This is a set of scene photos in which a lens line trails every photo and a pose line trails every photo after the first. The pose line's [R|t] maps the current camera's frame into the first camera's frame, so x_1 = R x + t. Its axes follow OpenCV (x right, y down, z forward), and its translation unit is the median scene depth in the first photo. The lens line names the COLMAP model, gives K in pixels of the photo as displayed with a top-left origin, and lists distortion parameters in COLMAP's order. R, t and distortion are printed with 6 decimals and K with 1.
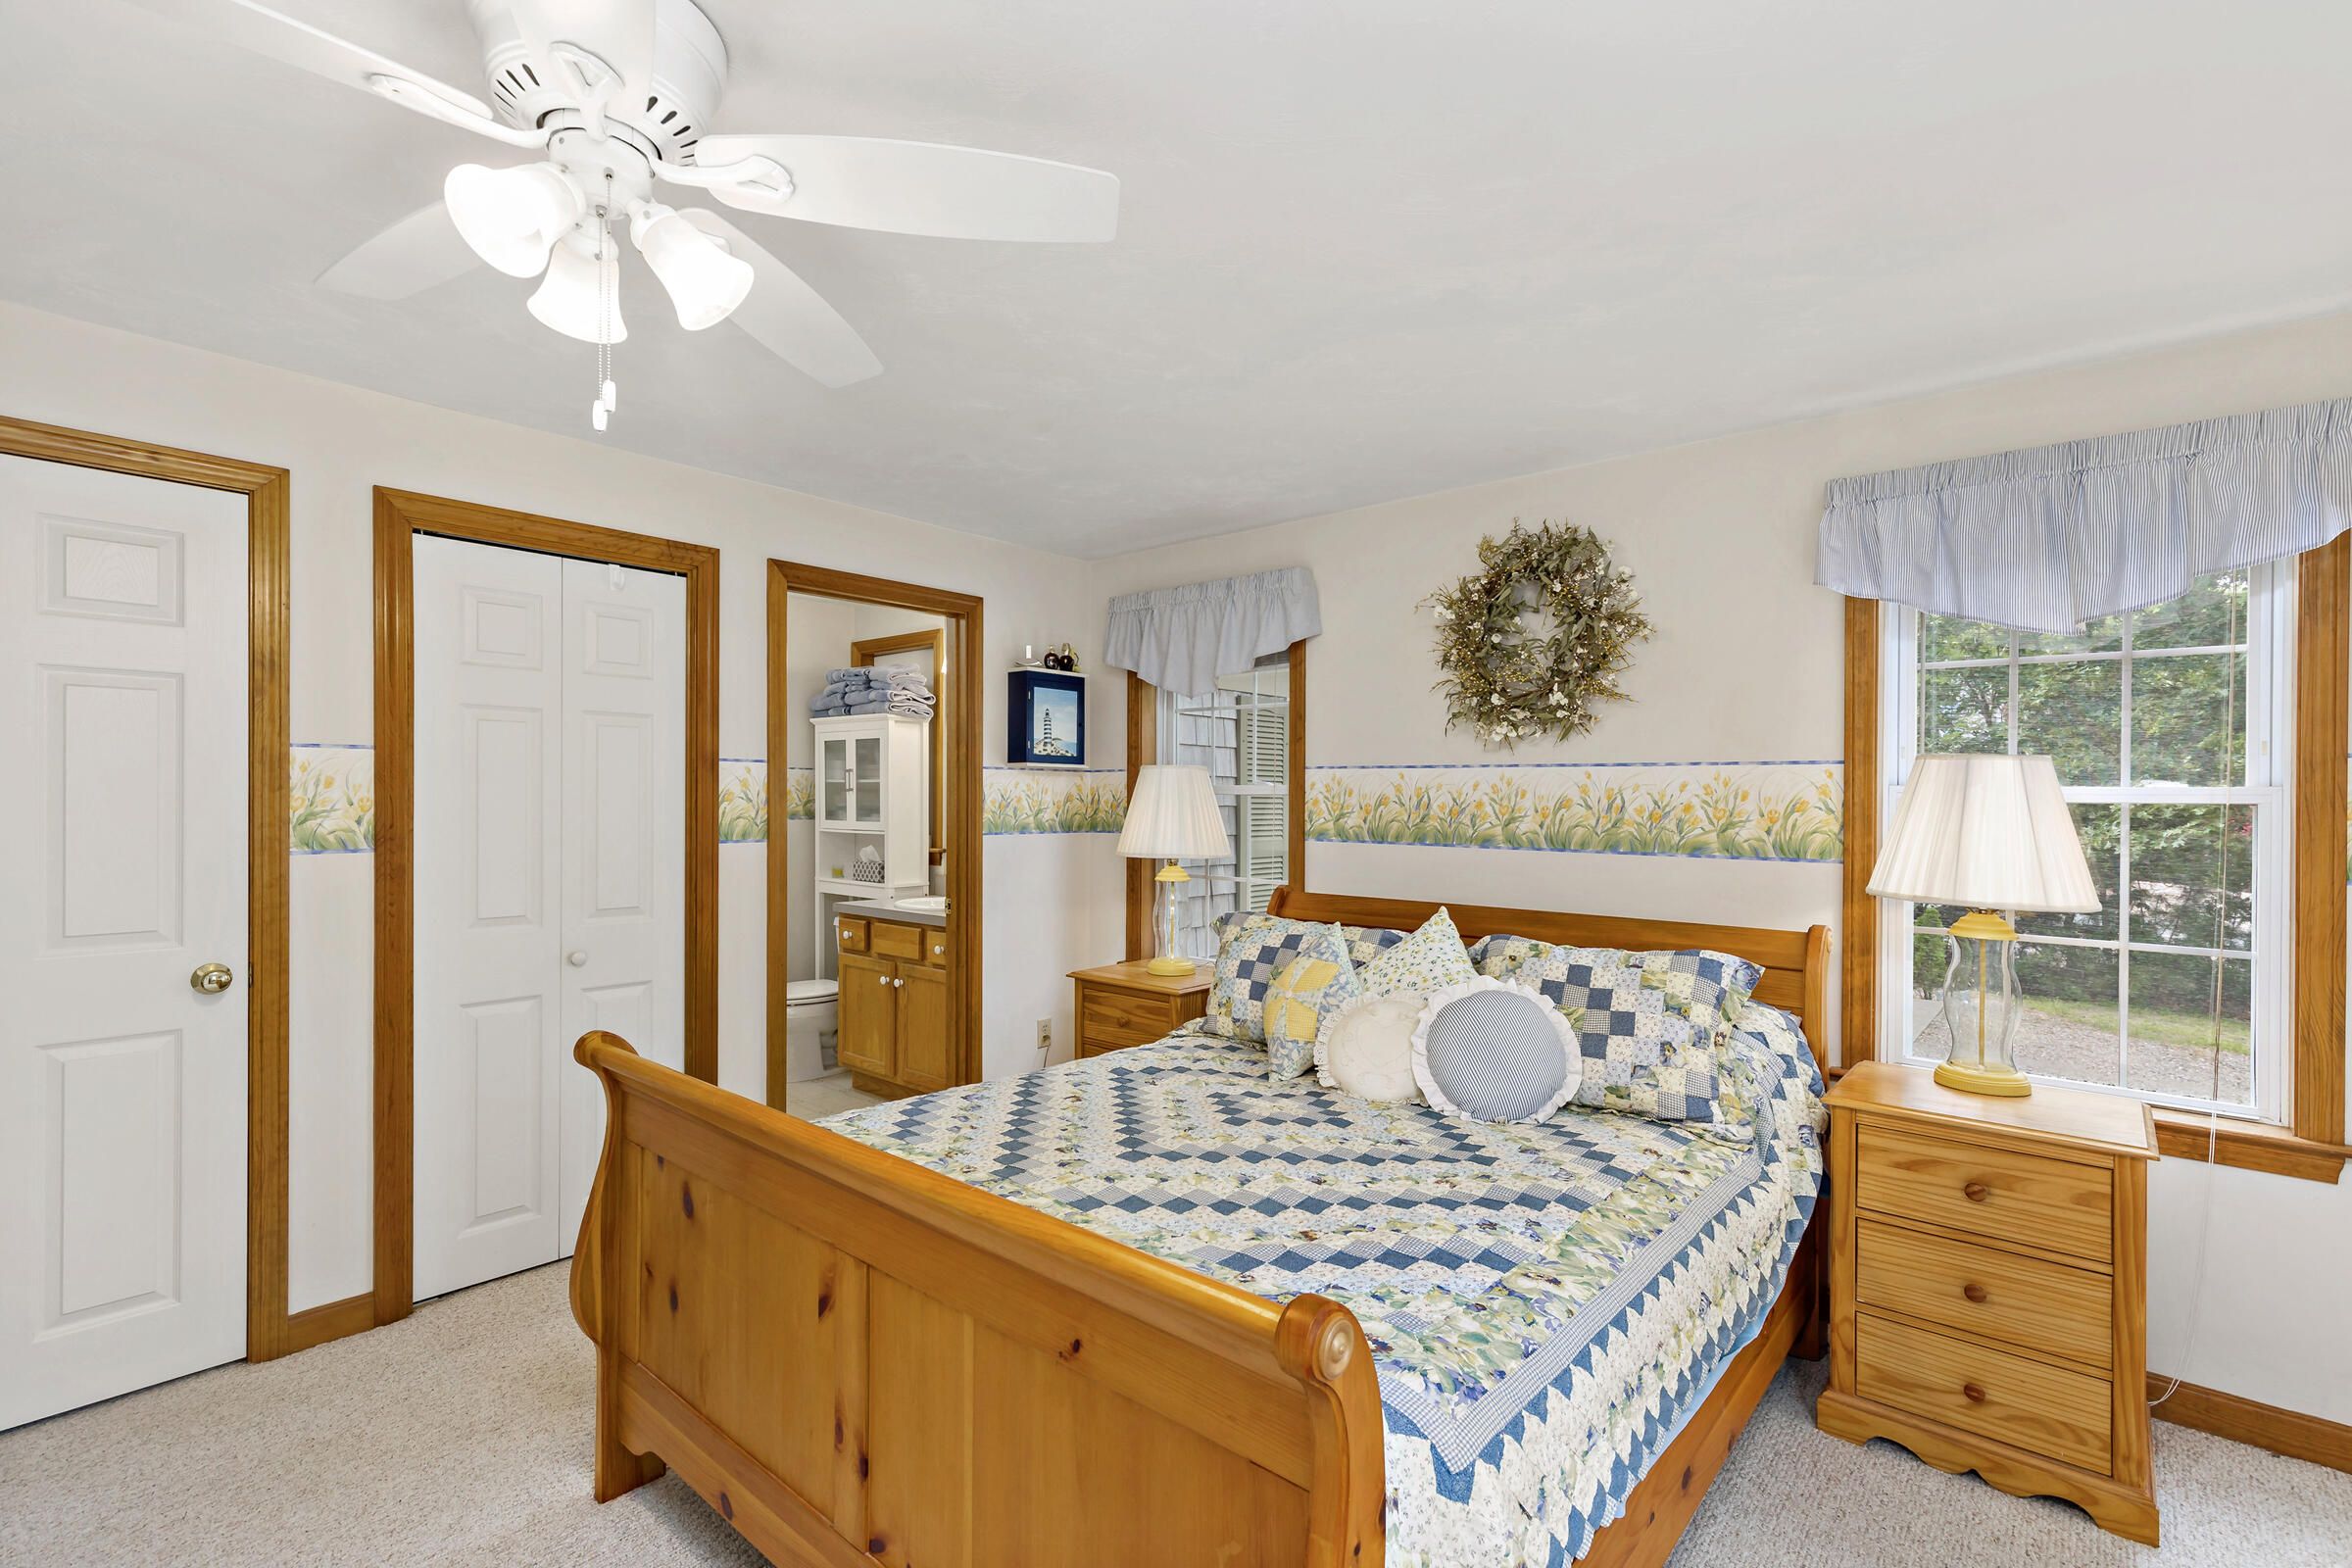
lens RADIAL K [[1072.2, 0, 1177.3], [0, 1072.2, 787.1], [0, 0, 1]] dist [0.007539, -0.000919]
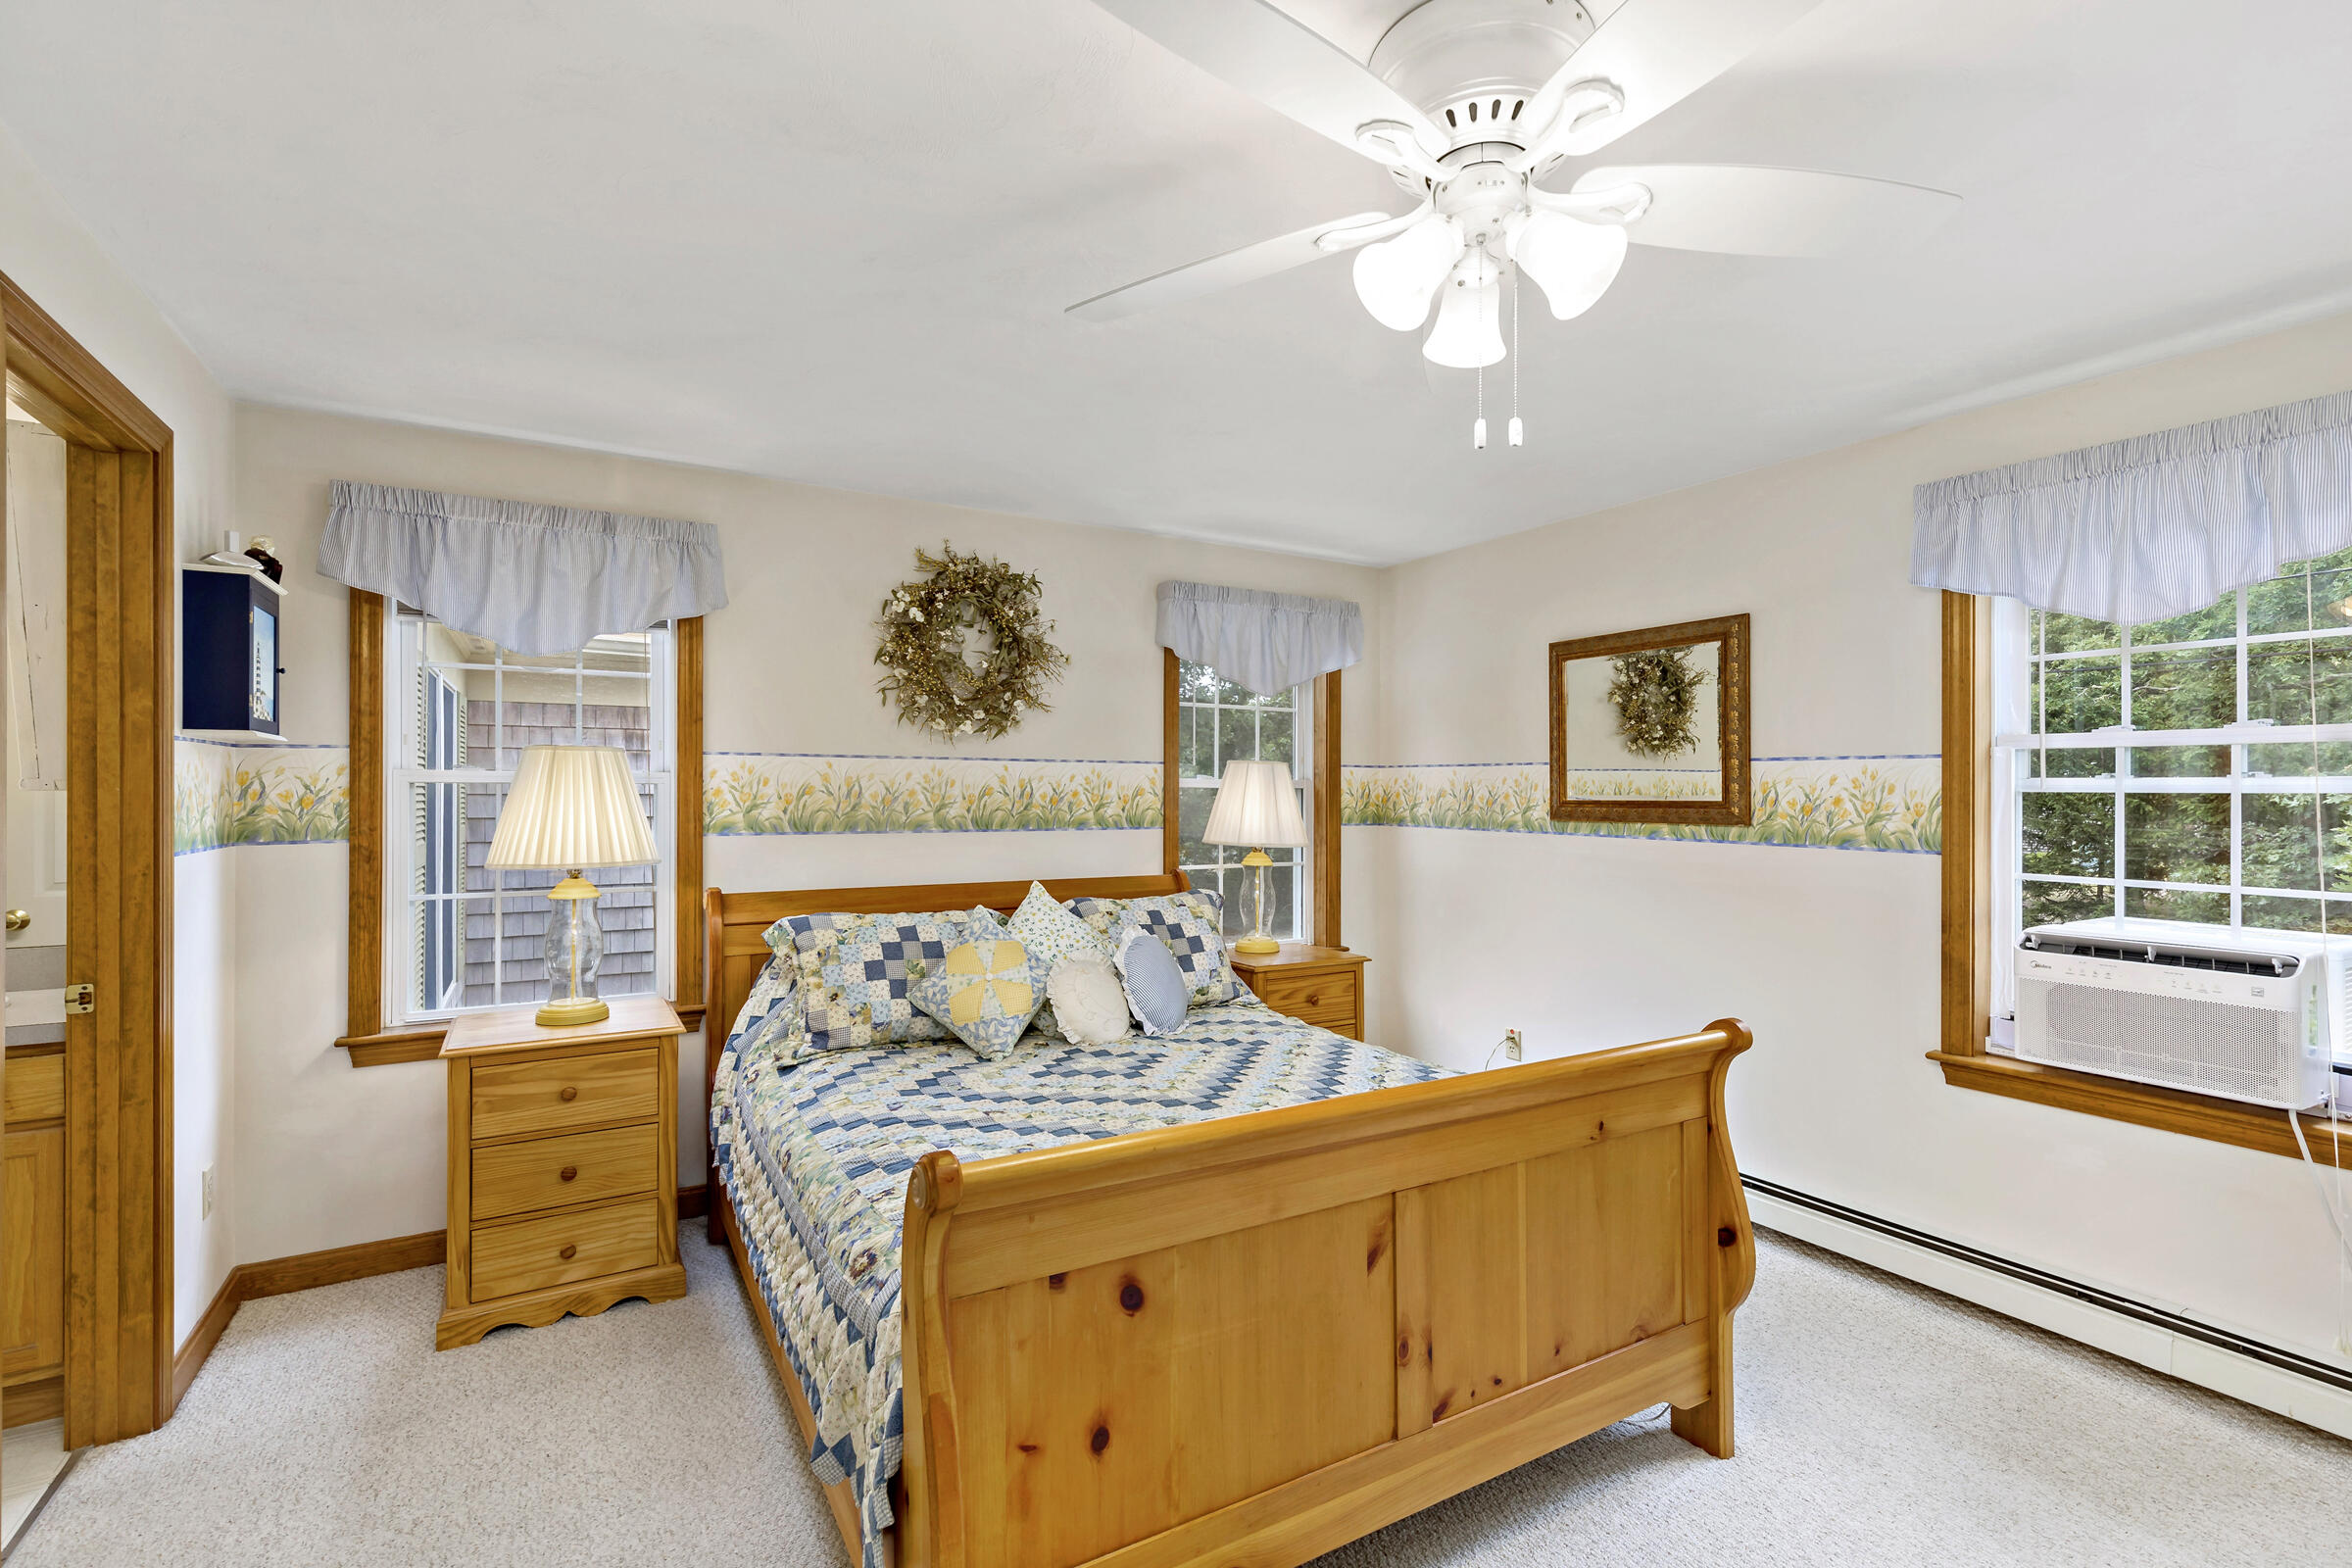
lens RADIAL K [[1072.2, 0, 1195.3], [0, 1072.2, 777.4], [0, 0, 1]] dist [0.007539, -0.000919]
pose [[0.316431, -0.001399, 0.948614, -0.773884], [-0.010974, 0.999927, 0.005135, -0.009745], [-0.948552, -0.012035, 0.316393, 0.443803]]
